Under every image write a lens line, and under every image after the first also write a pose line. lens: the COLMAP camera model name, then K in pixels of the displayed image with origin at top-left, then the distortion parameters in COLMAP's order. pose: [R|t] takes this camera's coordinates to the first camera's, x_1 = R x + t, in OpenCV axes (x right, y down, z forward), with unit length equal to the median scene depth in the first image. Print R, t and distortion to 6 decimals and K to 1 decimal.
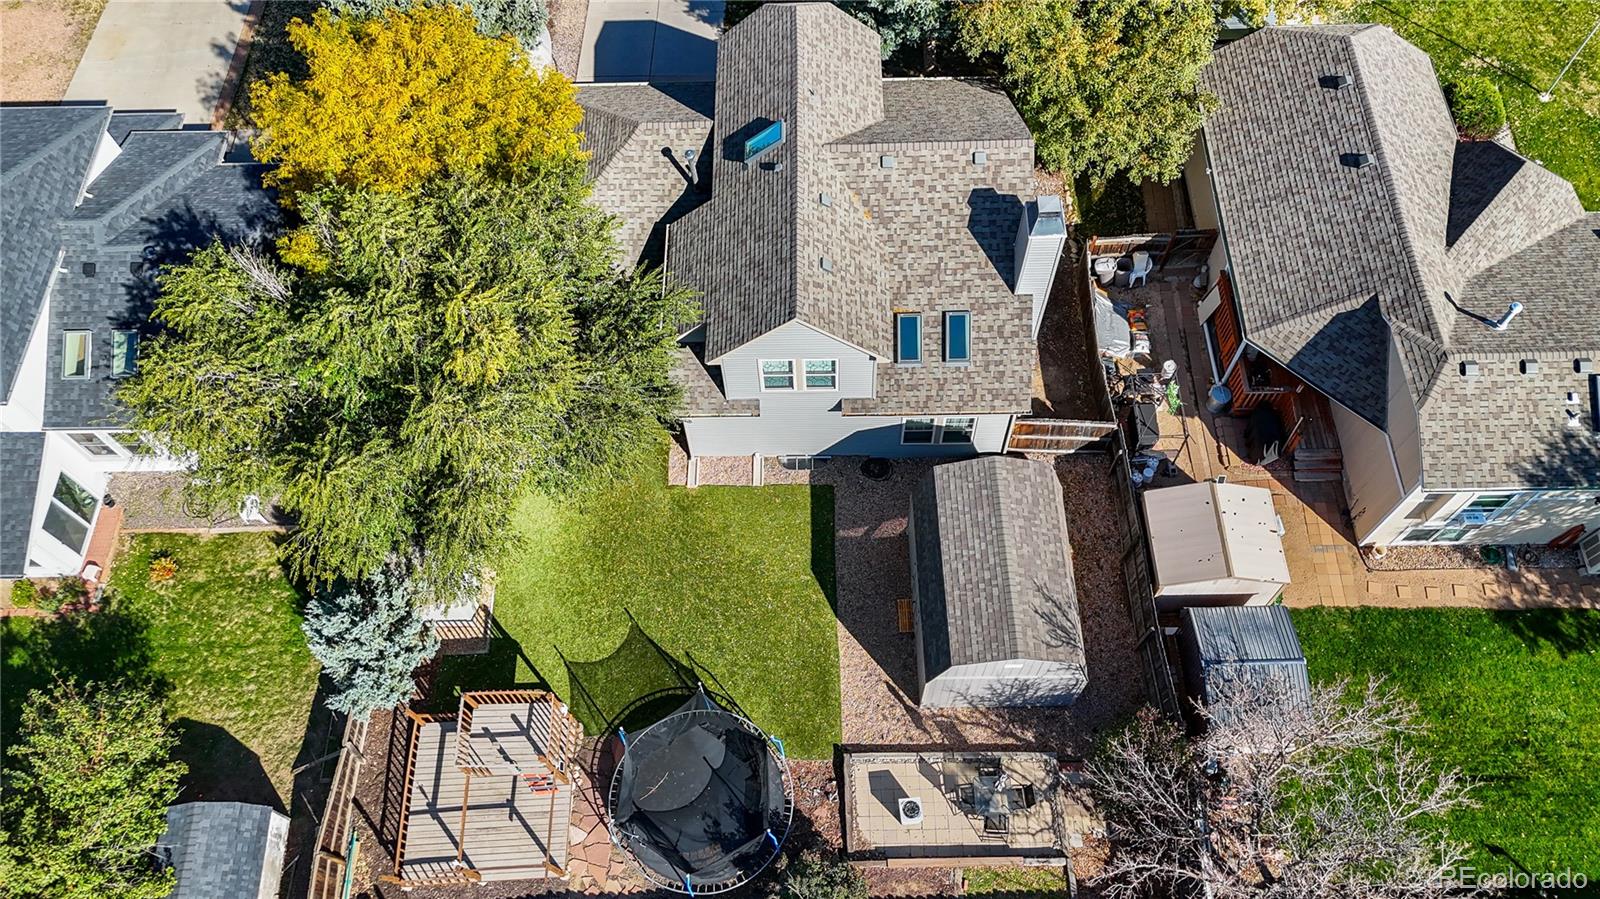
lens RADIAL K [[1153.7, 0, 797.7], [0, 1153.7, 450.7], [0, 0, 1]] dist [0.002294, -0.006650]
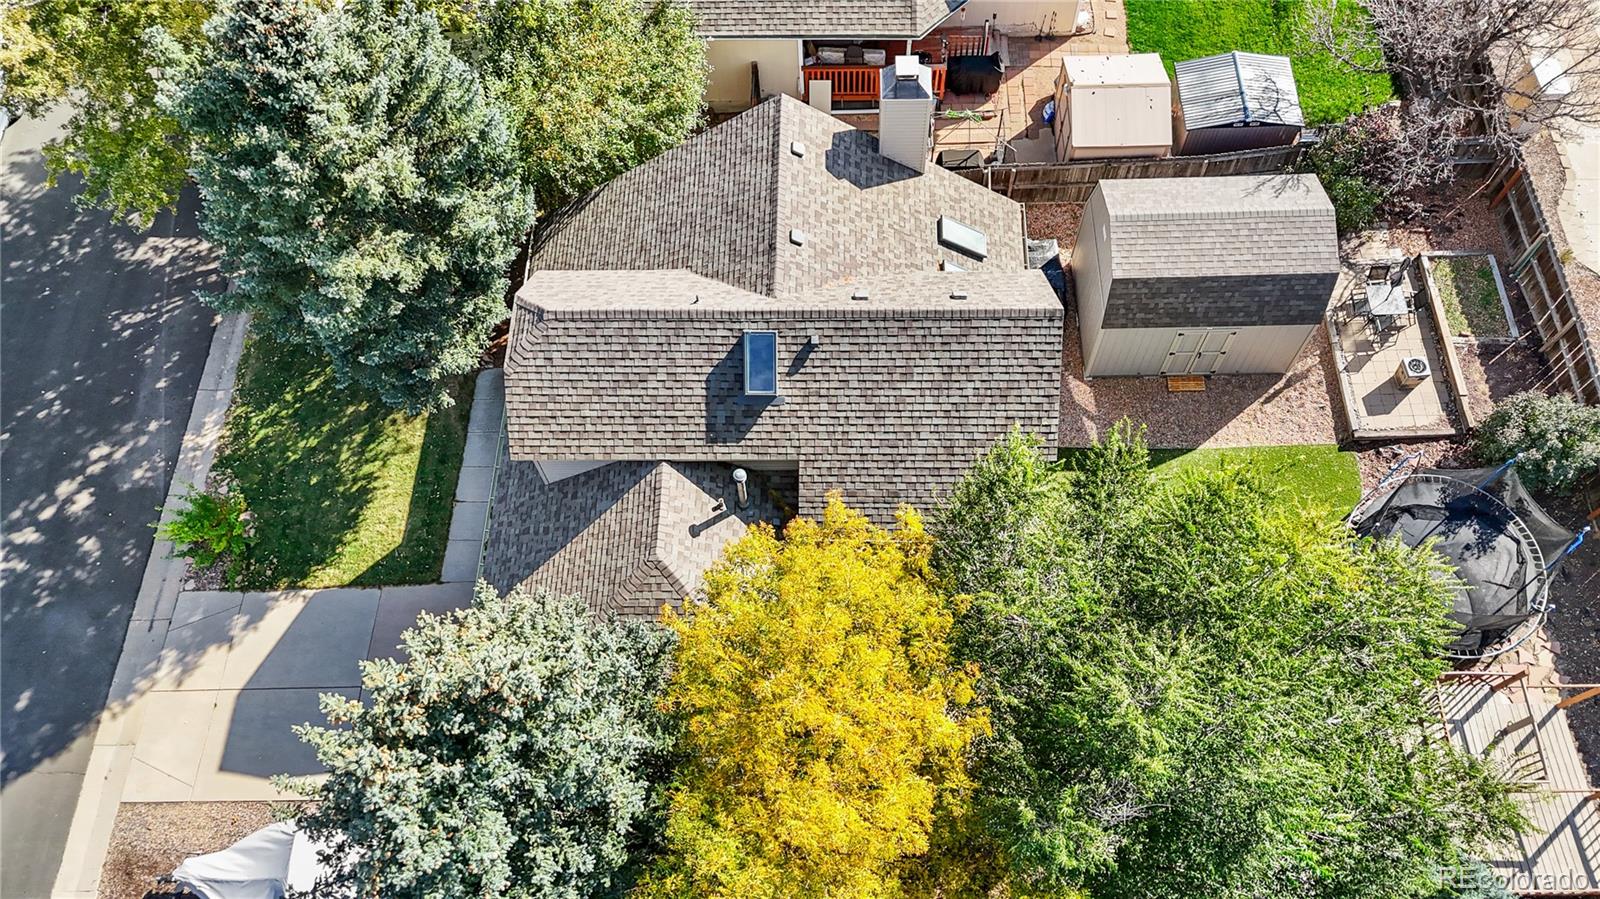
lens RADIAL K [[1153.7, 0, 798.1], [0, 1153.7, 447.1], [0, 0, 1]] dist [0.002294, -0.006650]
pose [[0.024856, -0.876665, 0.480458, -0.456576], [0.900911, 0.227950, 0.369321, -0.531781], [-0.433291, 0.423670, 0.795464, 0.428457]]
